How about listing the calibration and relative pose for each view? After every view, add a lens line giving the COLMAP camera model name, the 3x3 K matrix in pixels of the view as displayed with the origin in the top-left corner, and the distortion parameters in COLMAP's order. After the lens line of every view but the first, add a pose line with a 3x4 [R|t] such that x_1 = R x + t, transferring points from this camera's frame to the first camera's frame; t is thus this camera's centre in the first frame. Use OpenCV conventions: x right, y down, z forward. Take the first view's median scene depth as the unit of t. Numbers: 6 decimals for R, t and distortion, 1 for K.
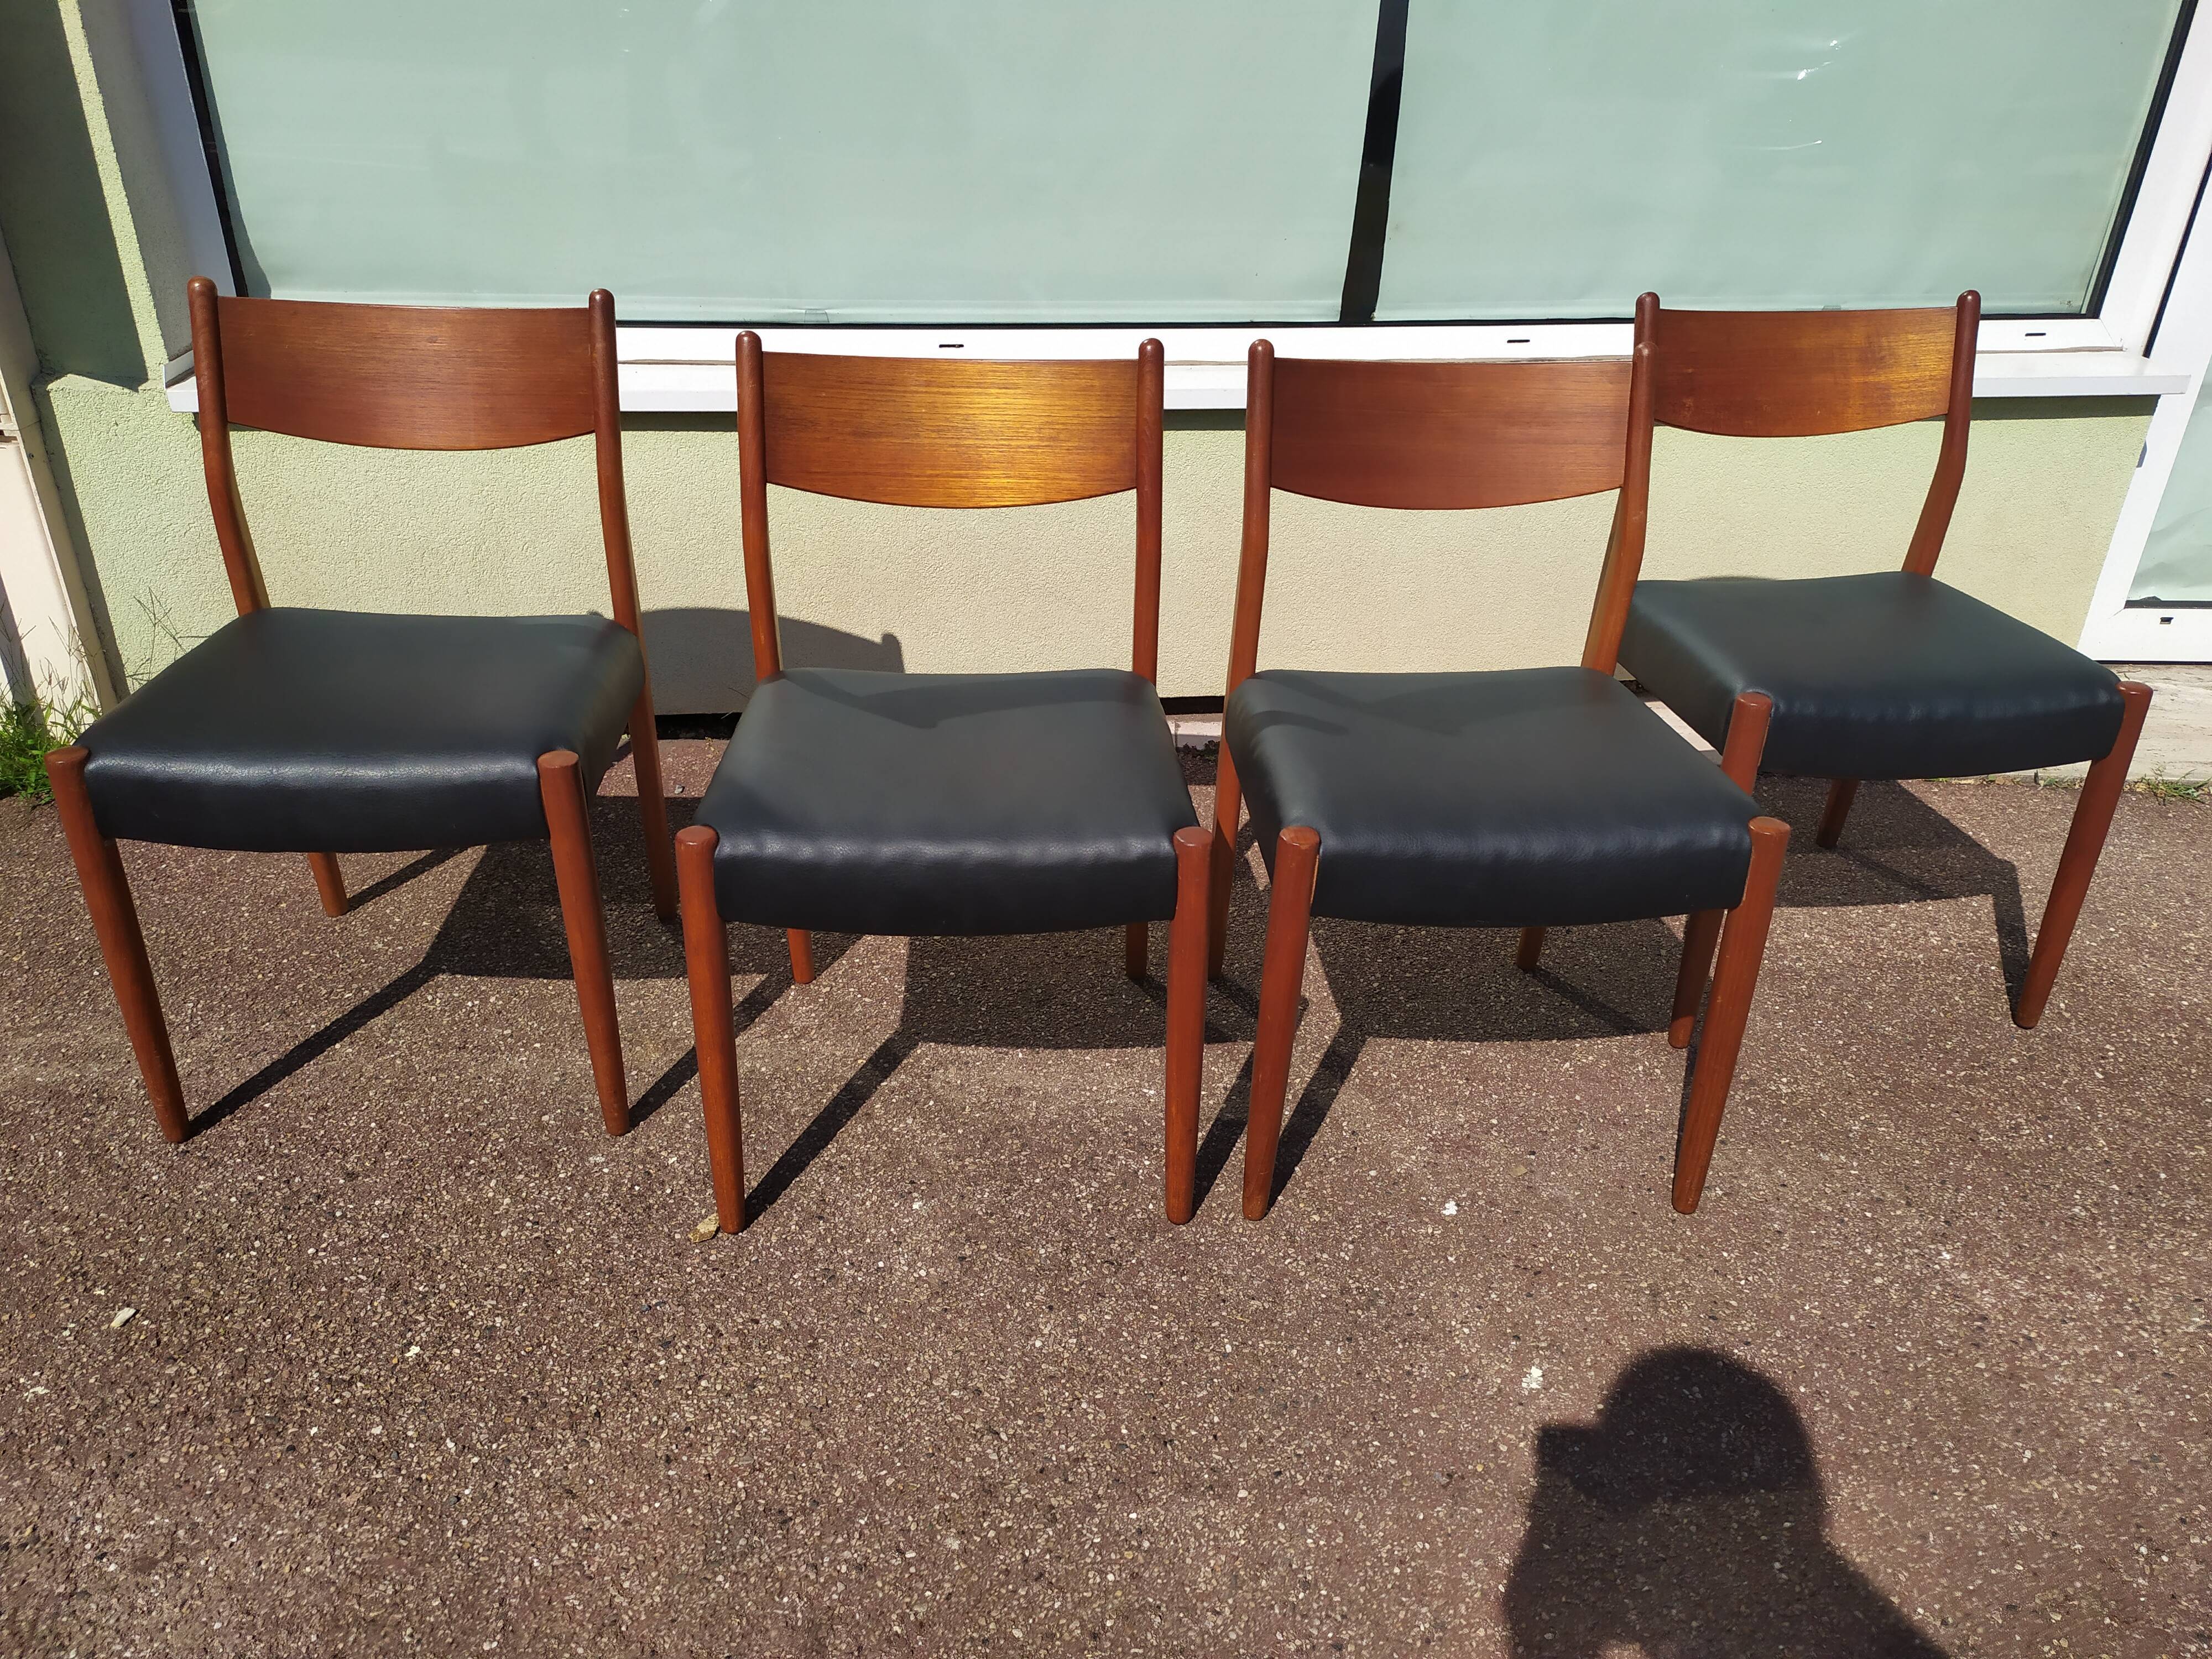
lens RADIAL K [[1654.2, 0, 1099.3], [0, 1654.2, 865.3], [0, 0, 1]] dist [0.067263, -0.095388]
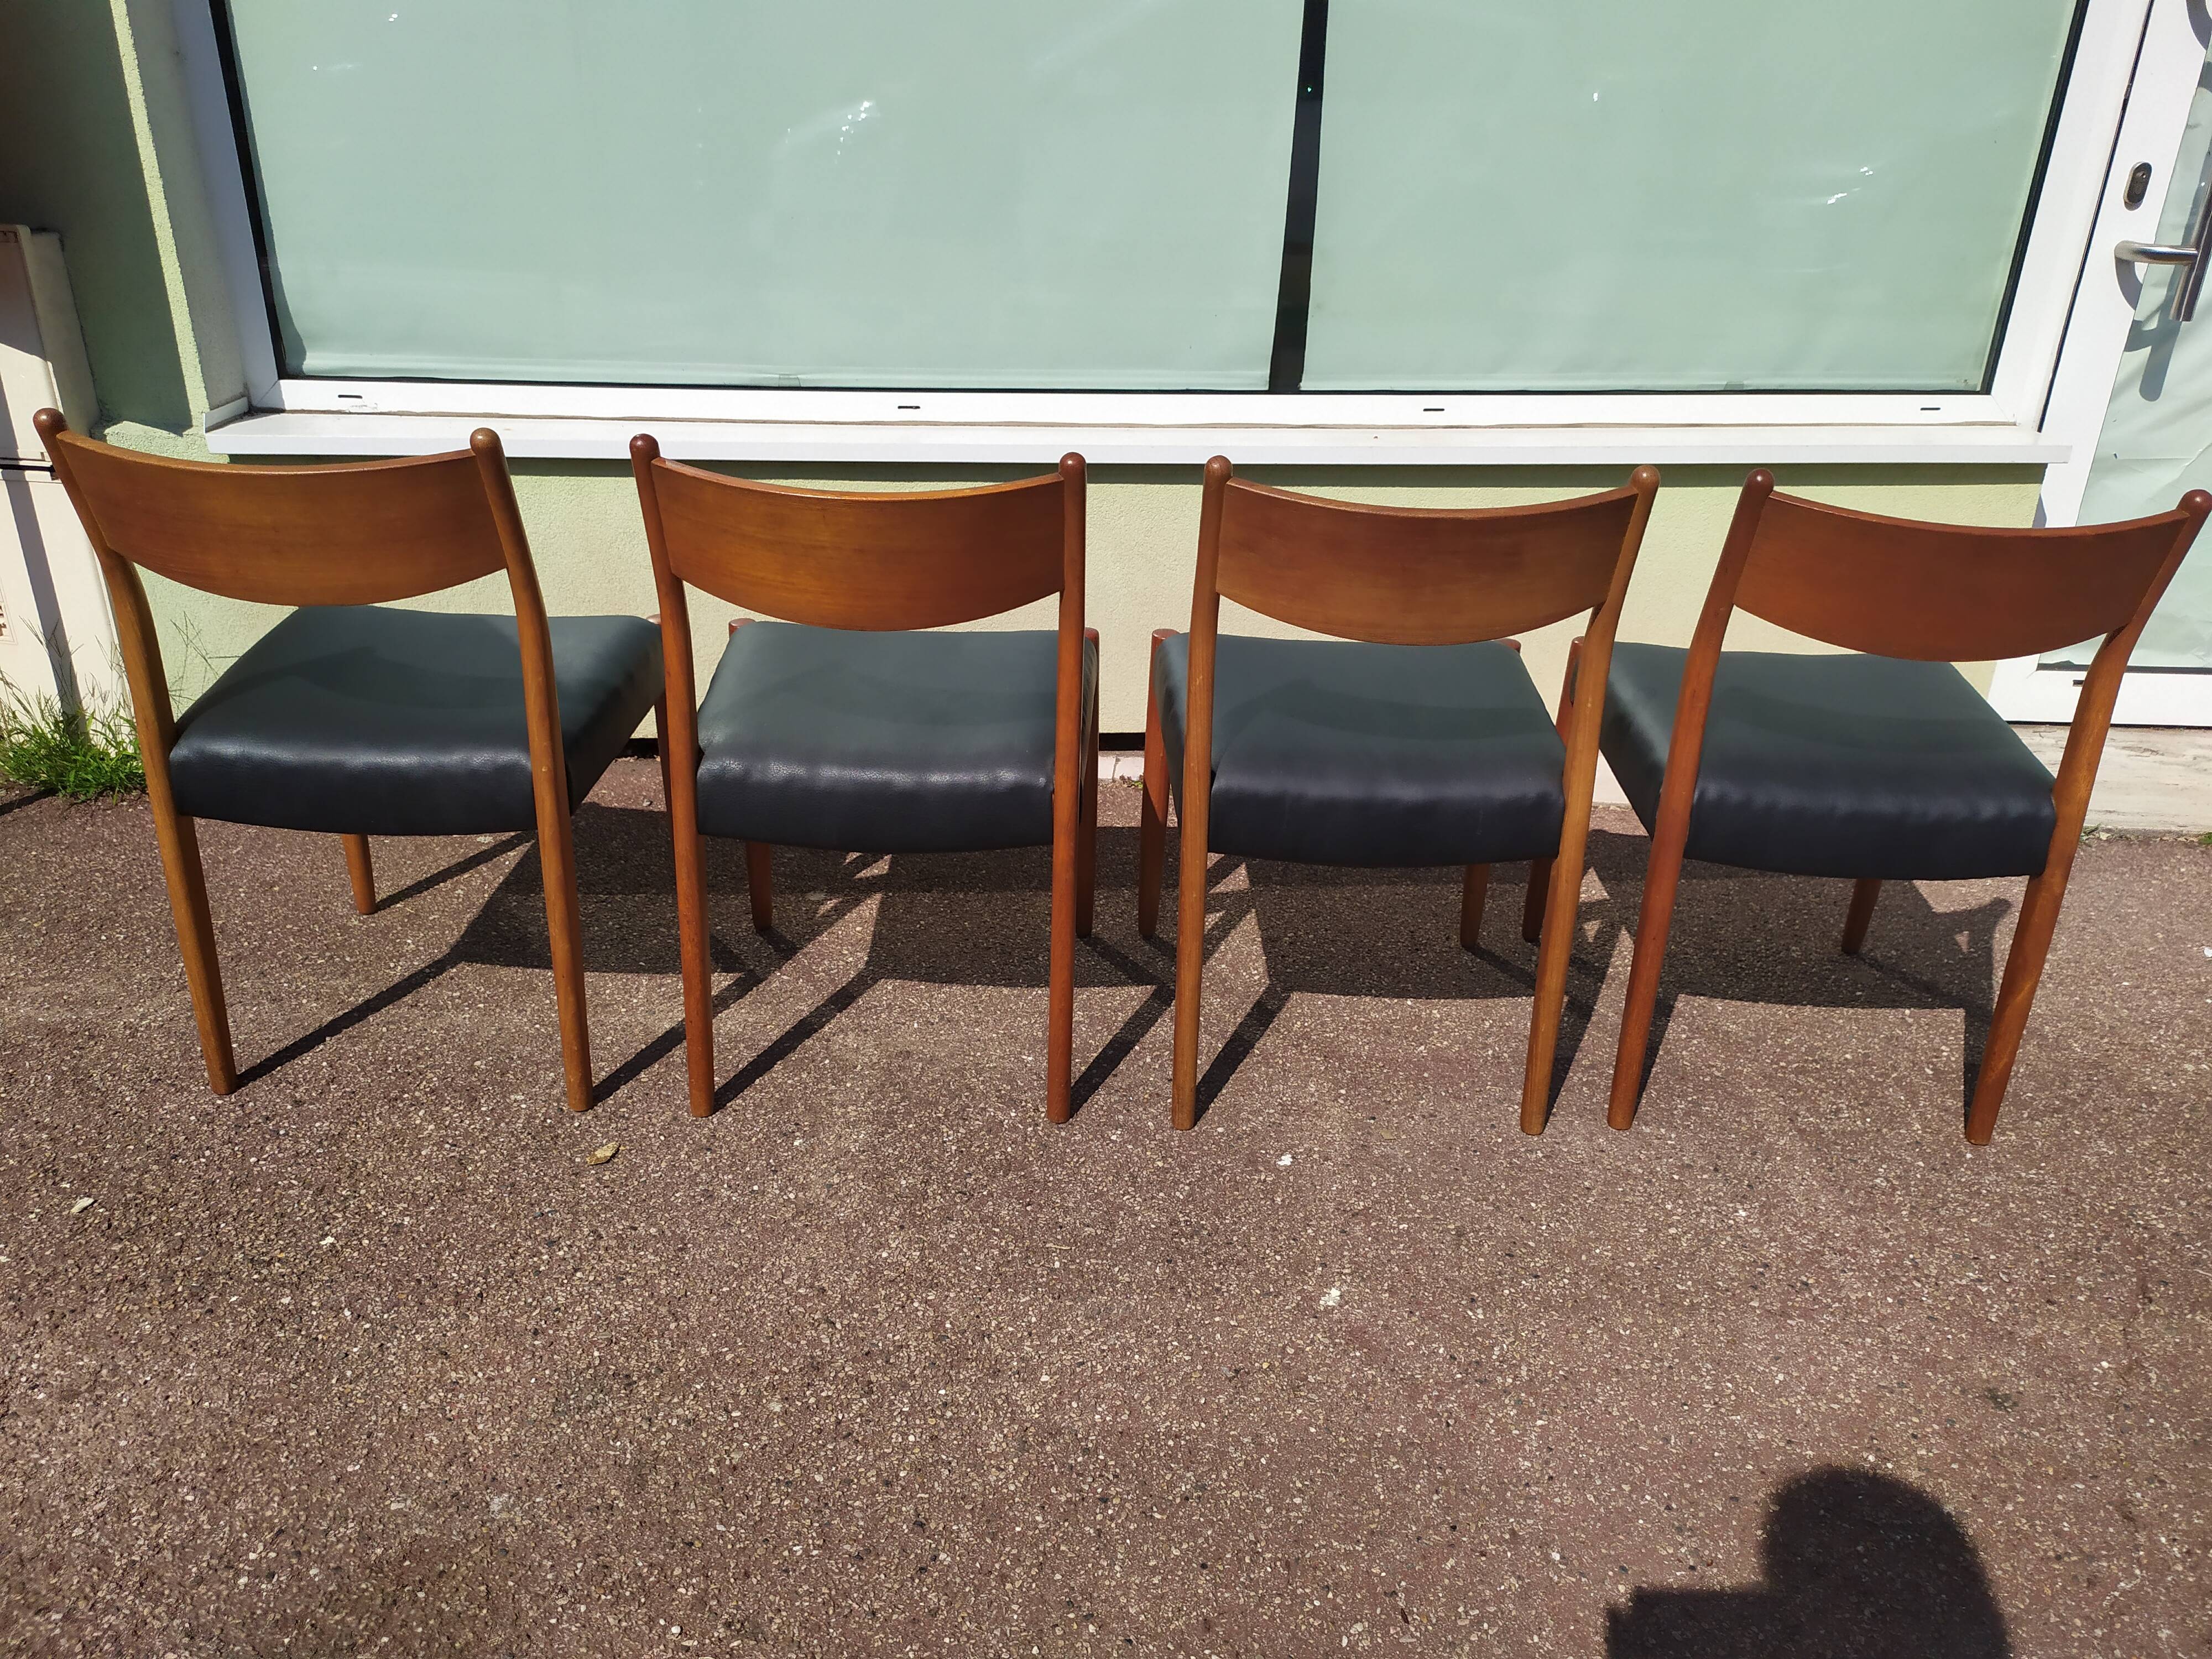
lens RADIAL K [[1641.9, 0, 1101.8], [0, 1641.9, 870.8], [0, 0, 1]] dist [0.064659, -0.096598]
pose [[0.998813, 0.018255, -0.045168, 0.143364], [-0.021166, 0.997672, -0.064822, 0.094462], [0.043879, 0.065701, 0.996874, -0.099208]]
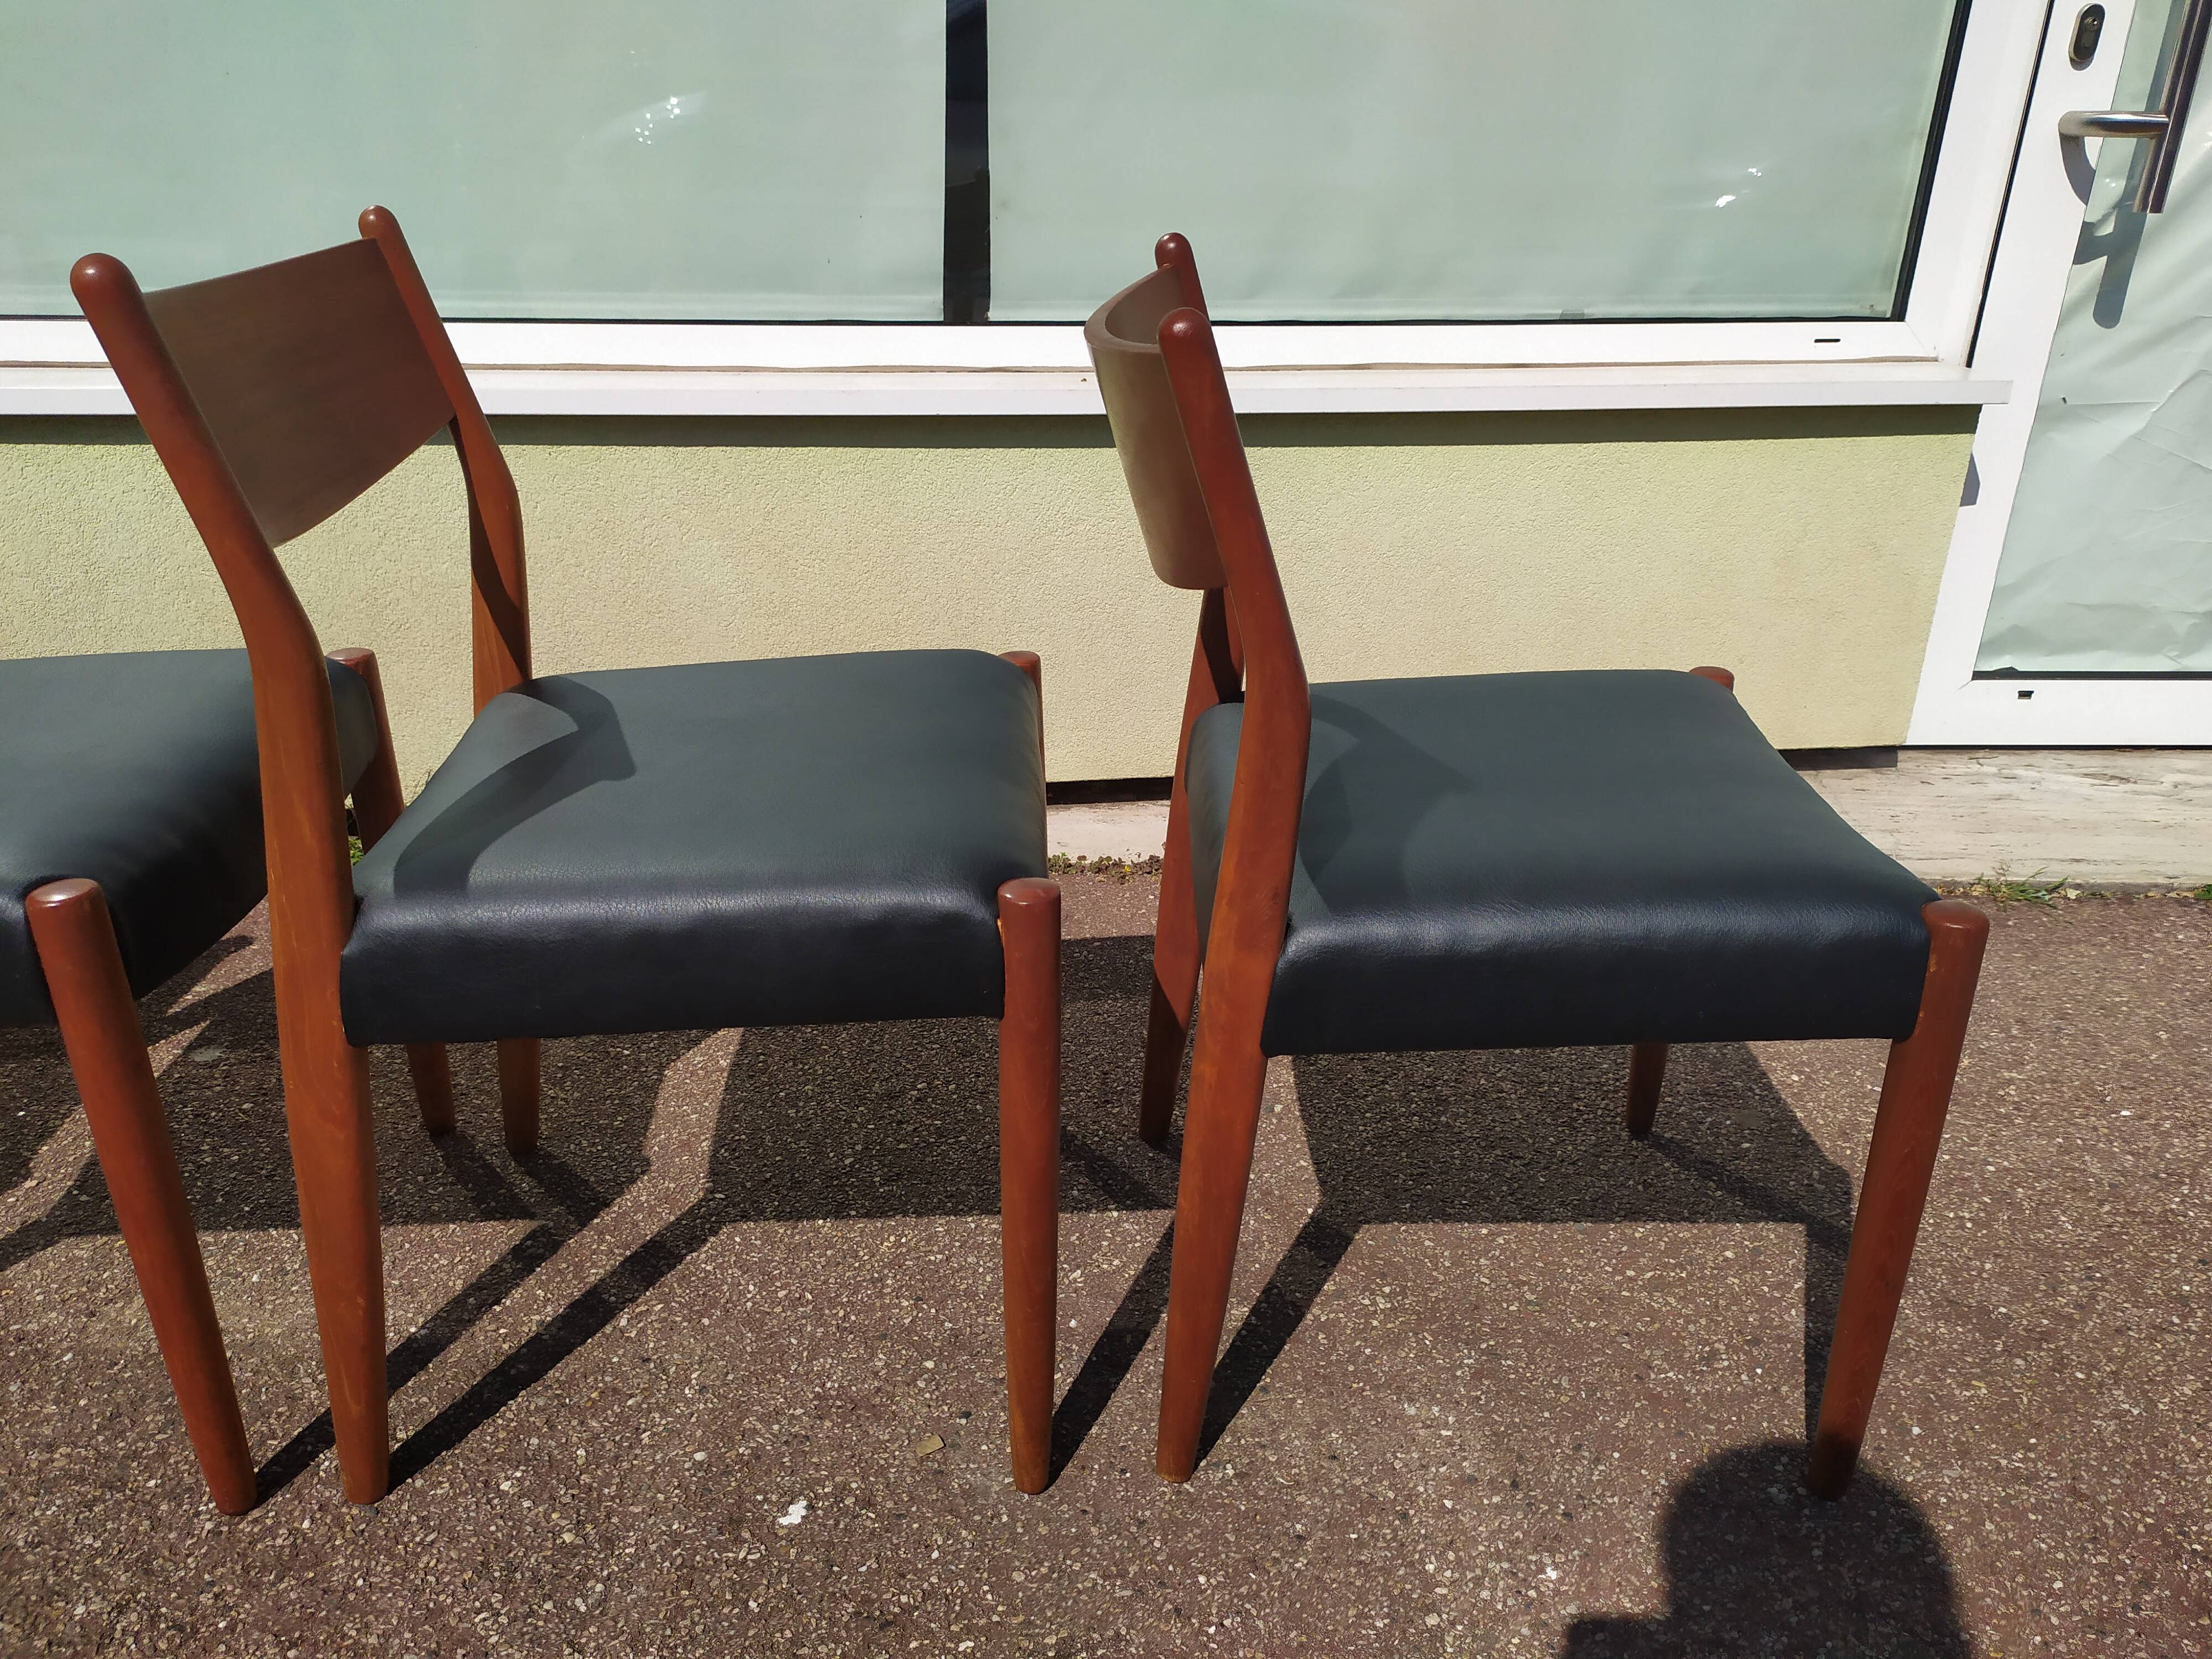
lens RADIAL K [[1657.7, 0, 1116.7], [0, 1657.7, 901.6], [0, 0, 1]] dist [0.080246, -0.111614]
pose [[0.999907, -0.013531, 0.001787, 0.353766], [0.013630, 0.996814, -0.078588, 0.024873], [-0.000718, 0.078605, 0.996906, 0.348712]]
